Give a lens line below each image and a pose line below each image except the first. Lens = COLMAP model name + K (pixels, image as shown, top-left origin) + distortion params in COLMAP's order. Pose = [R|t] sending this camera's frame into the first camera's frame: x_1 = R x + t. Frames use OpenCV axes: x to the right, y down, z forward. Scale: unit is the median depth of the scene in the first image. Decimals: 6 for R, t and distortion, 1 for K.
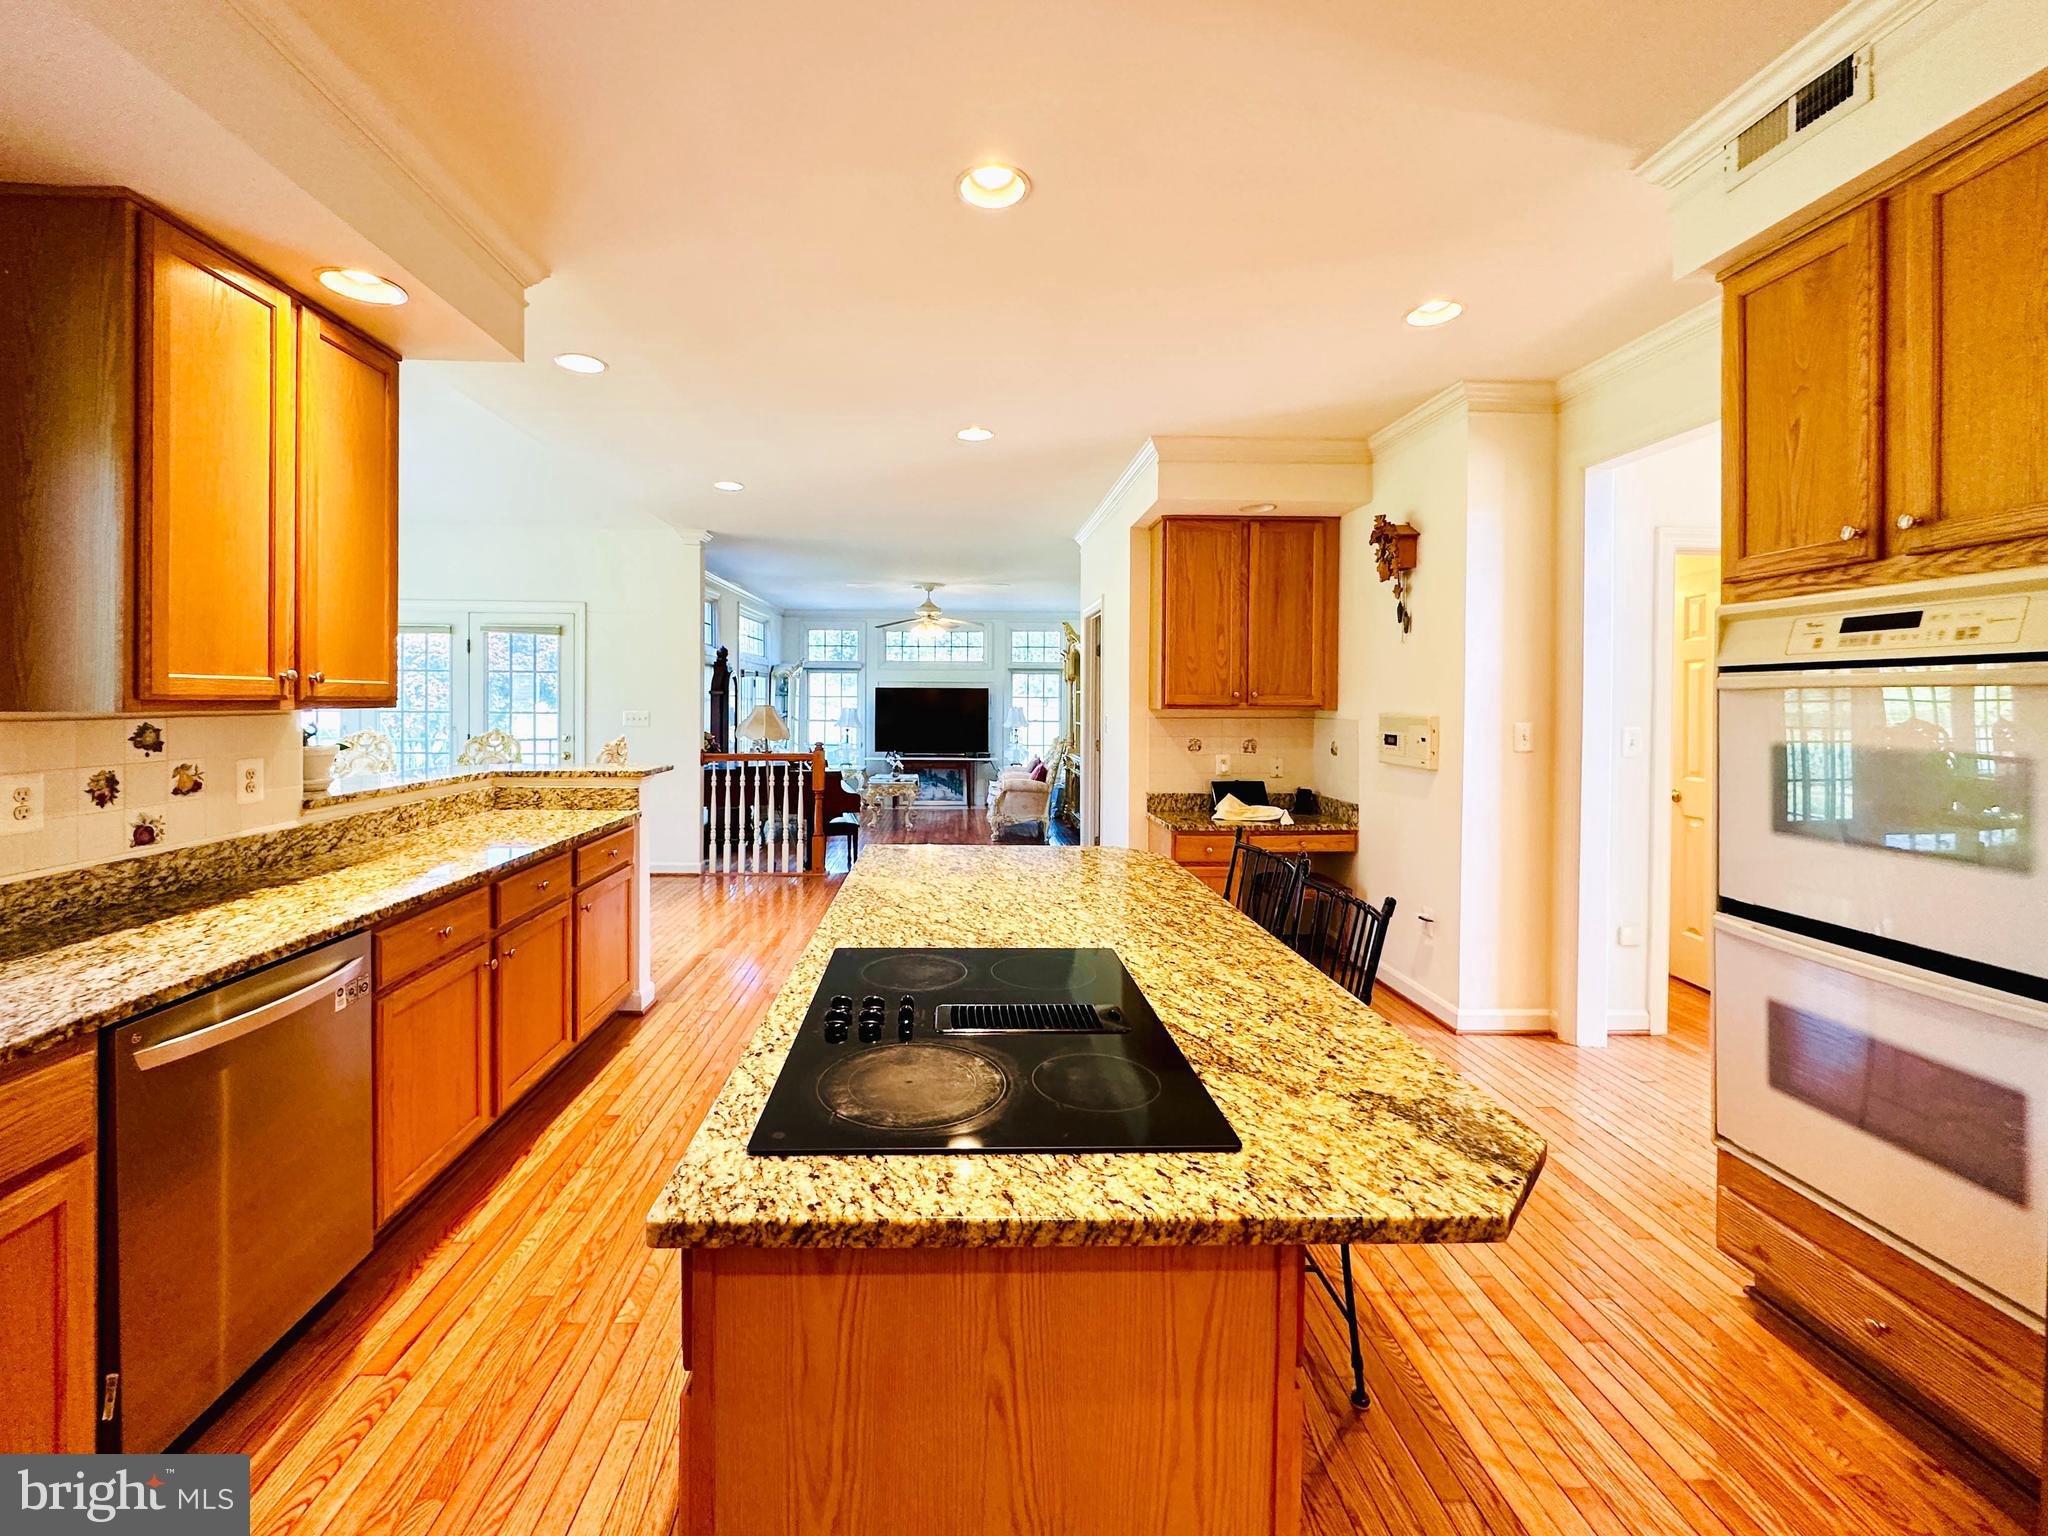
lens RADIAL K [[858.9, 0, 1004.8], [0, 858.9, 681.3], [0, 0, 1]] dist [-0.009497, 0.002709]
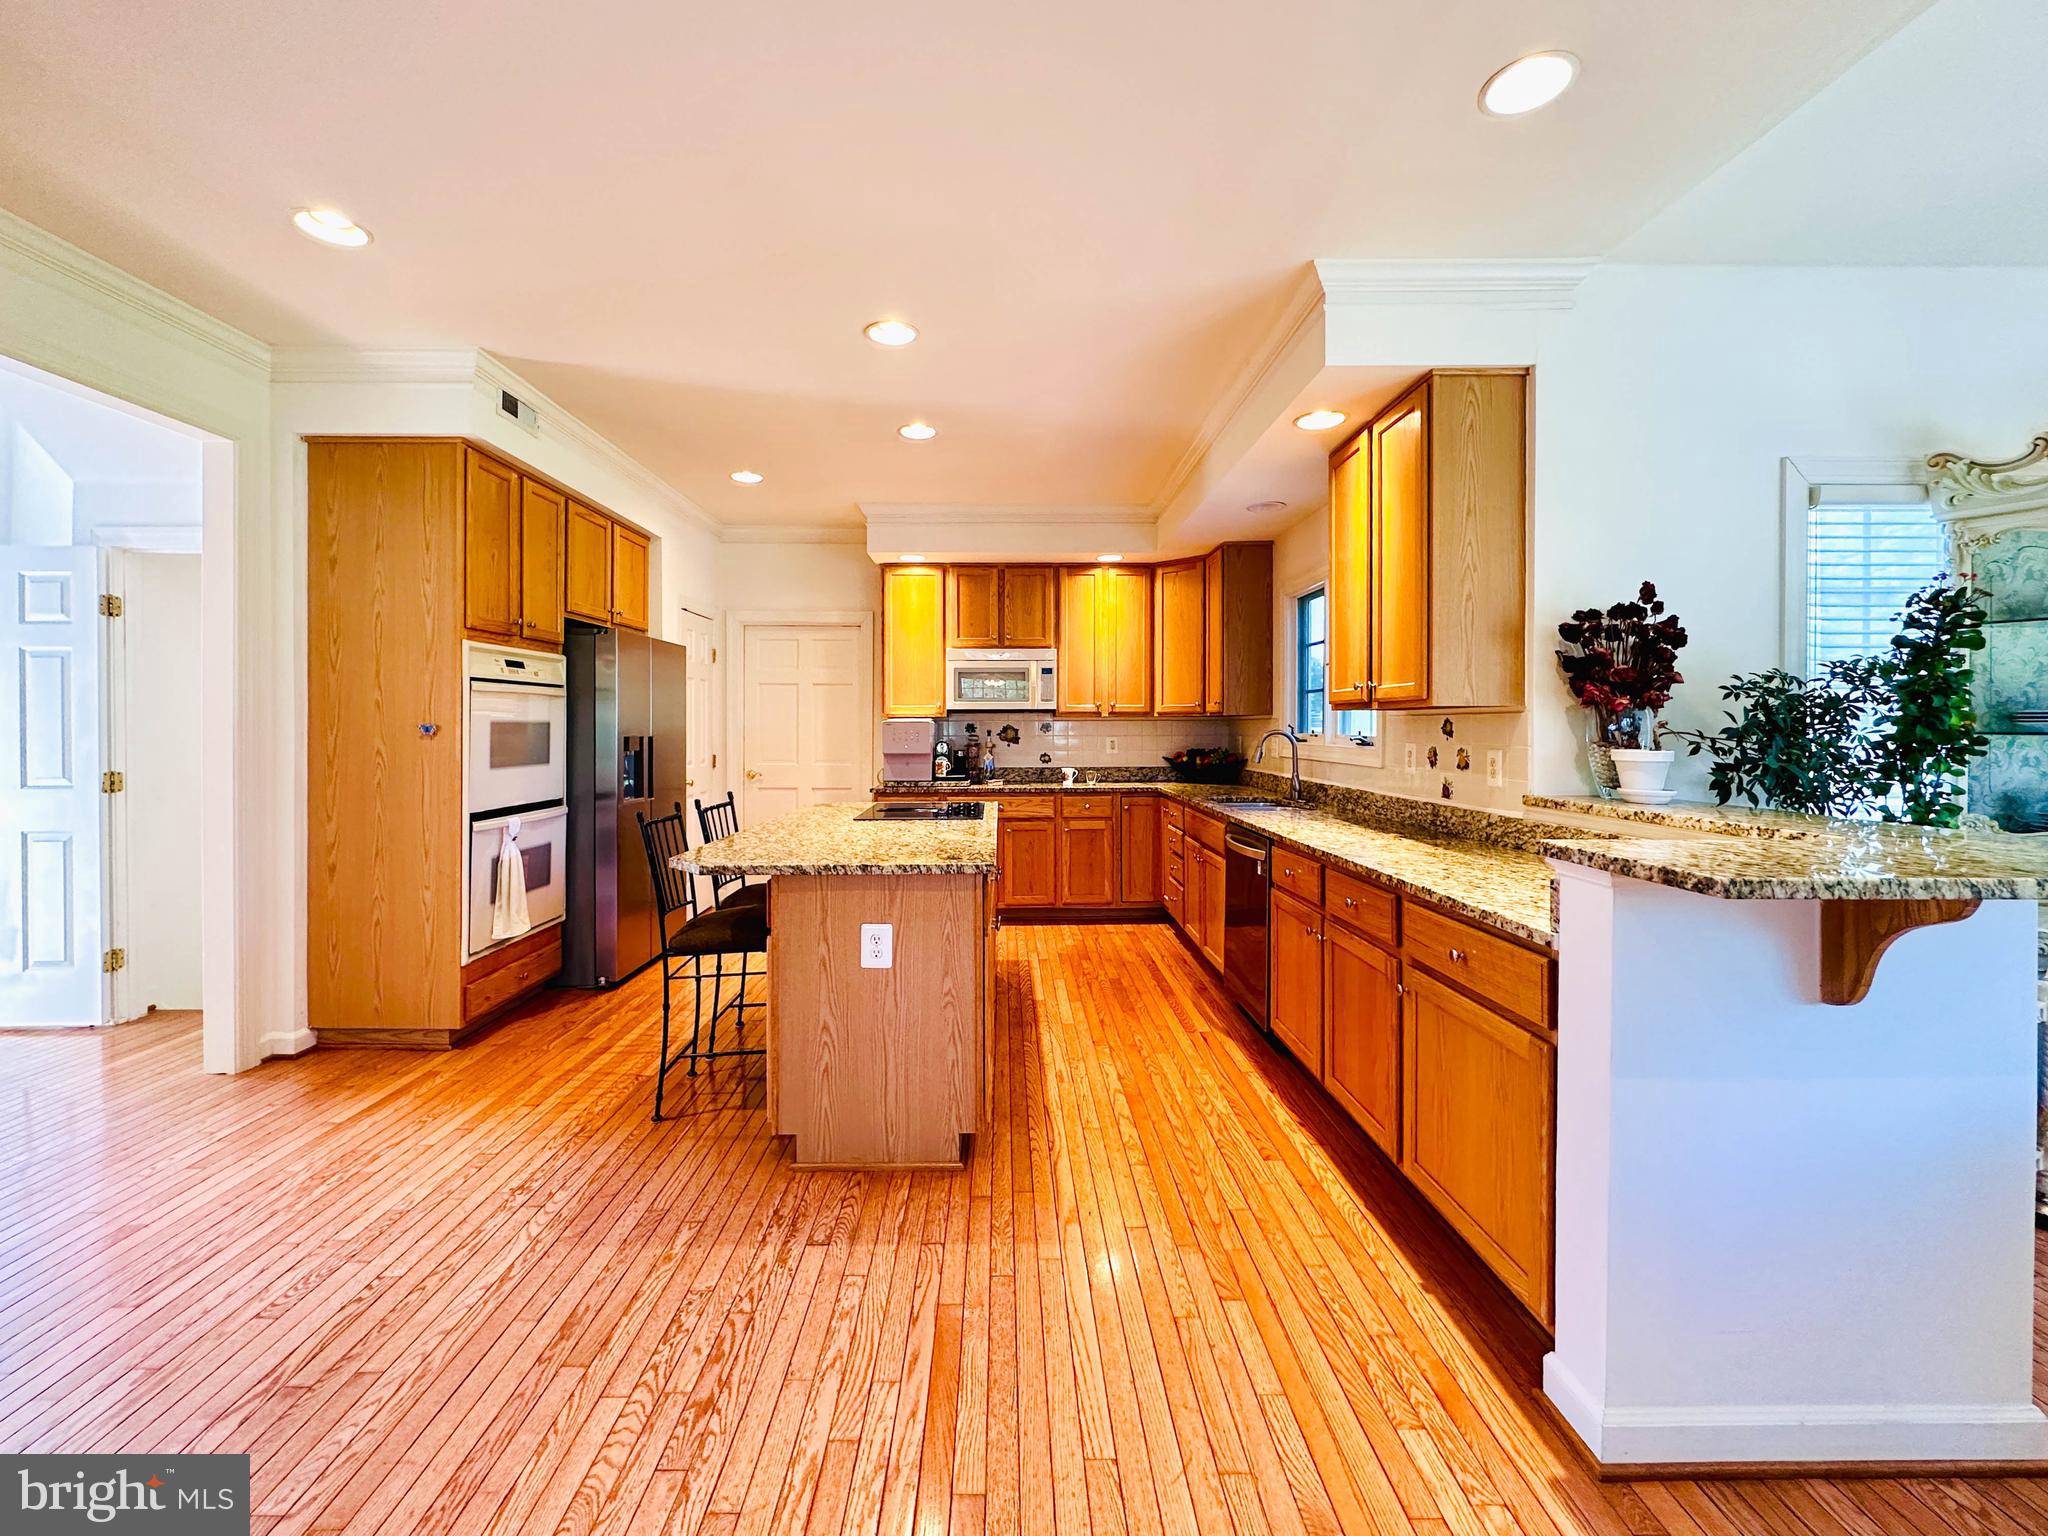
lens RADIAL K [[858.9, 0, 1028.3], [0, 858.9, 735.5], [0, 0, 1]] dist [-0.009497, 0.002709]
pose [[-0.999613, -0.009183, 0.026257, -0.257079], [-0.009437, 0.999910, -0.009563, 0.086945], [-0.026166, -0.009807, -0.999609, 2.193844]]
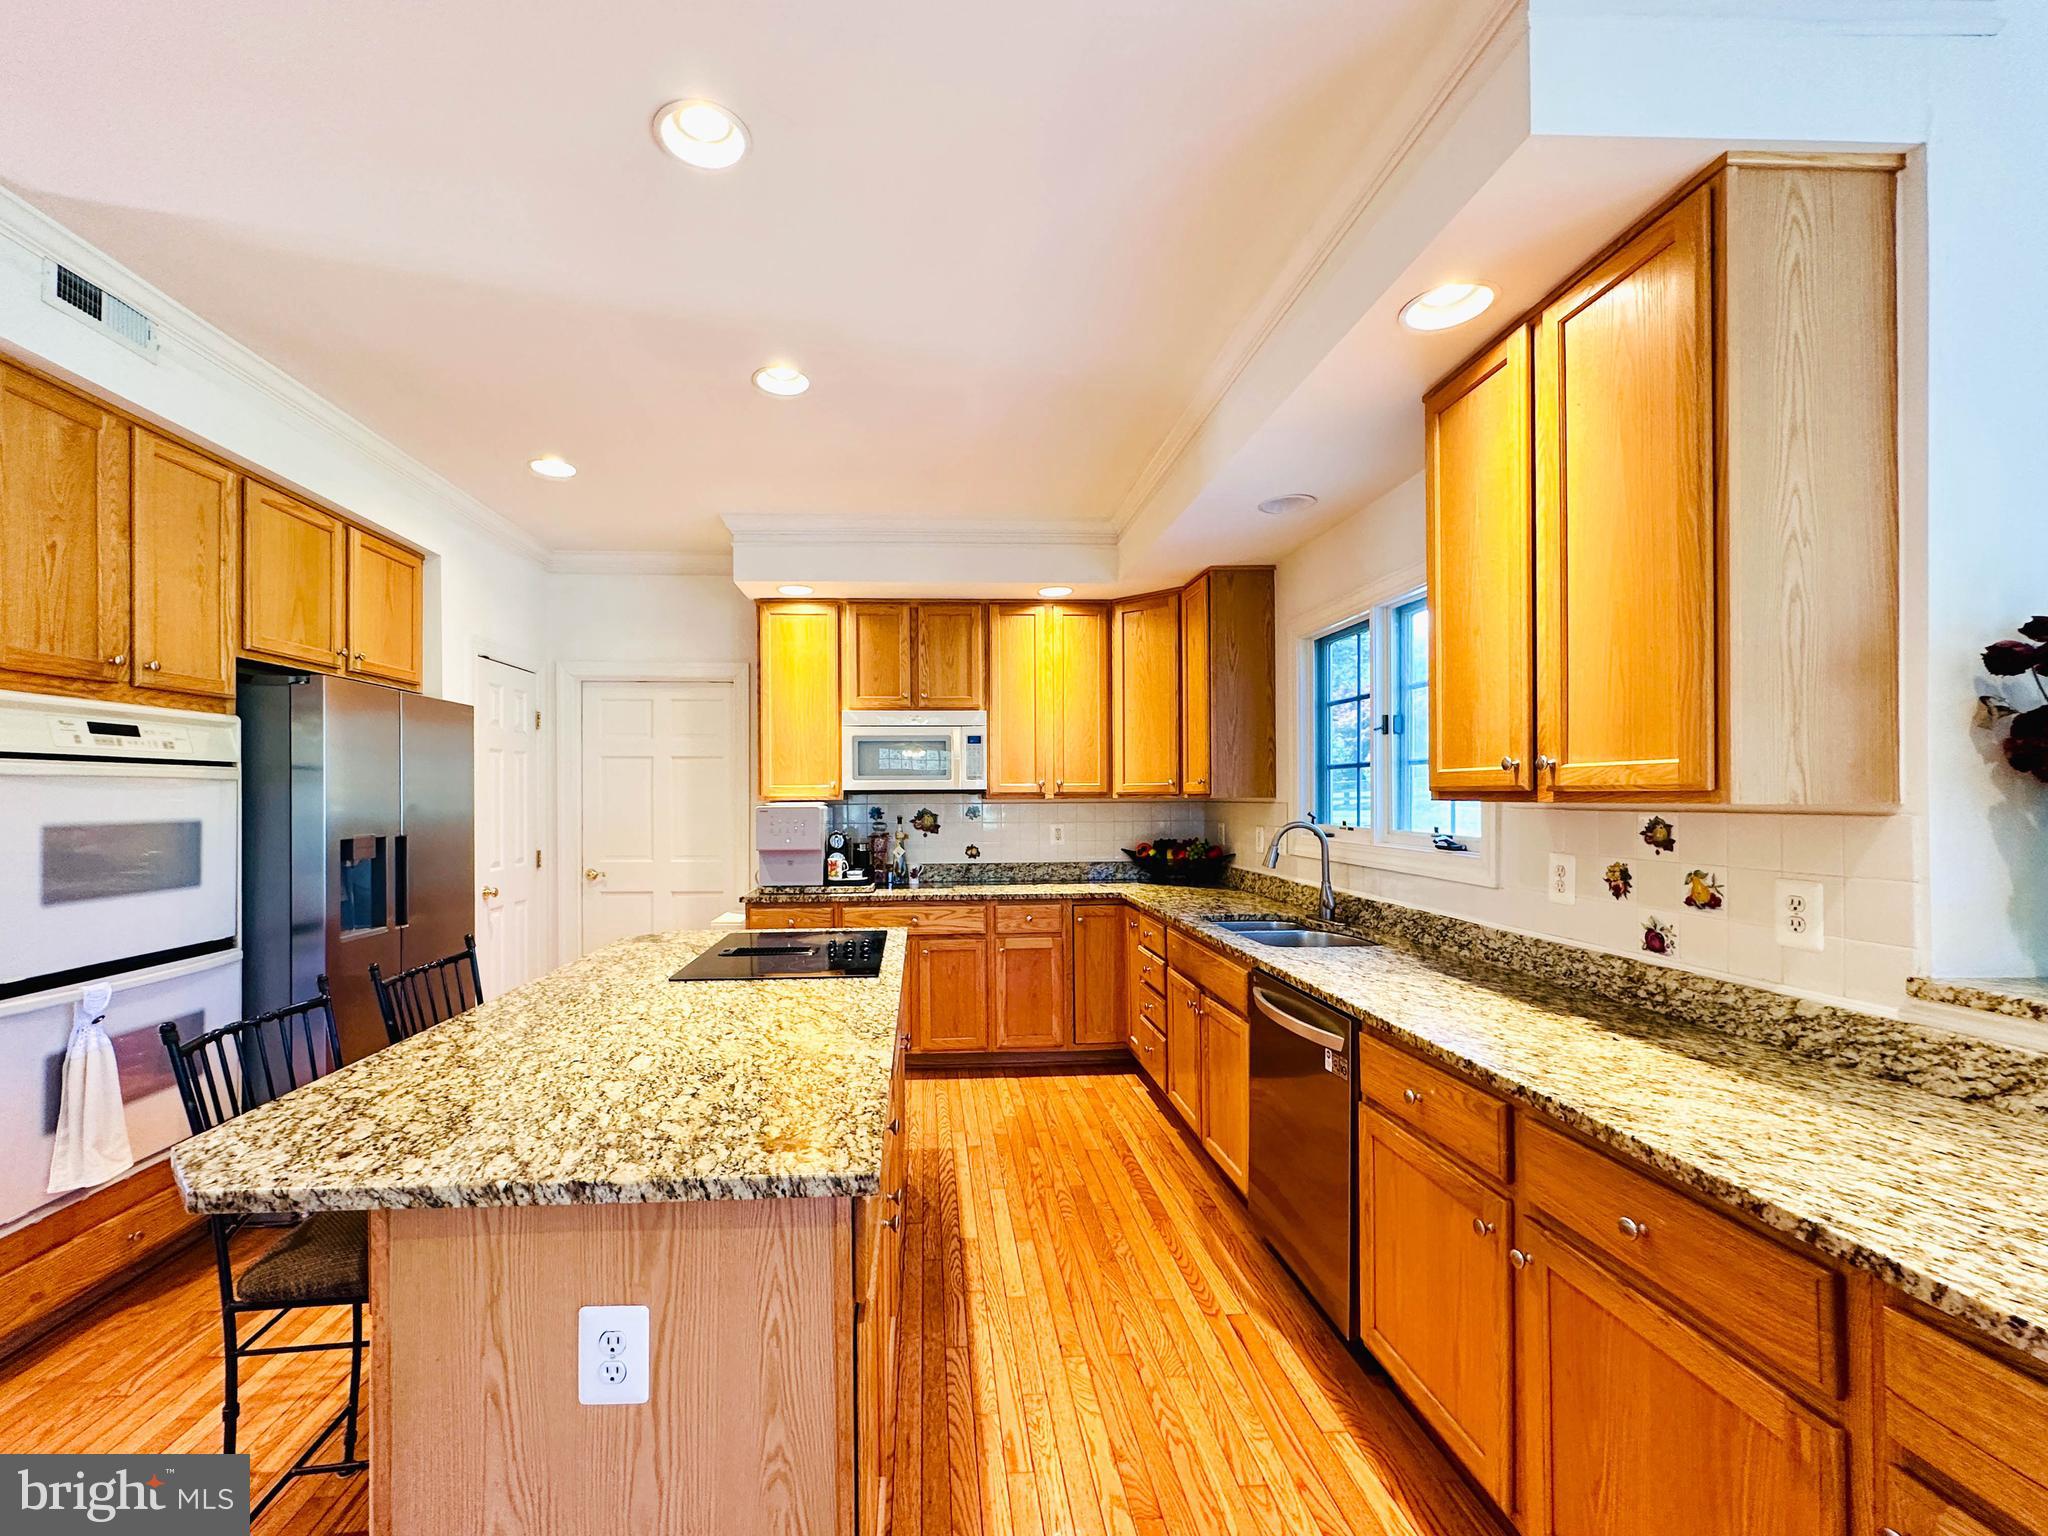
lens RADIAL K [[867.5, 0, 977.0], [0, 867.5, 792.2], [0, 0, 1]] dist [0.011364, -0.002292]
pose [[-0.999979, -0.004377, -0.004800, -0.242222], [-0.004265, 0.999723, -0.023136, 0.040030], [0.004900, -0.023115, -0.999721, 1.654056]]
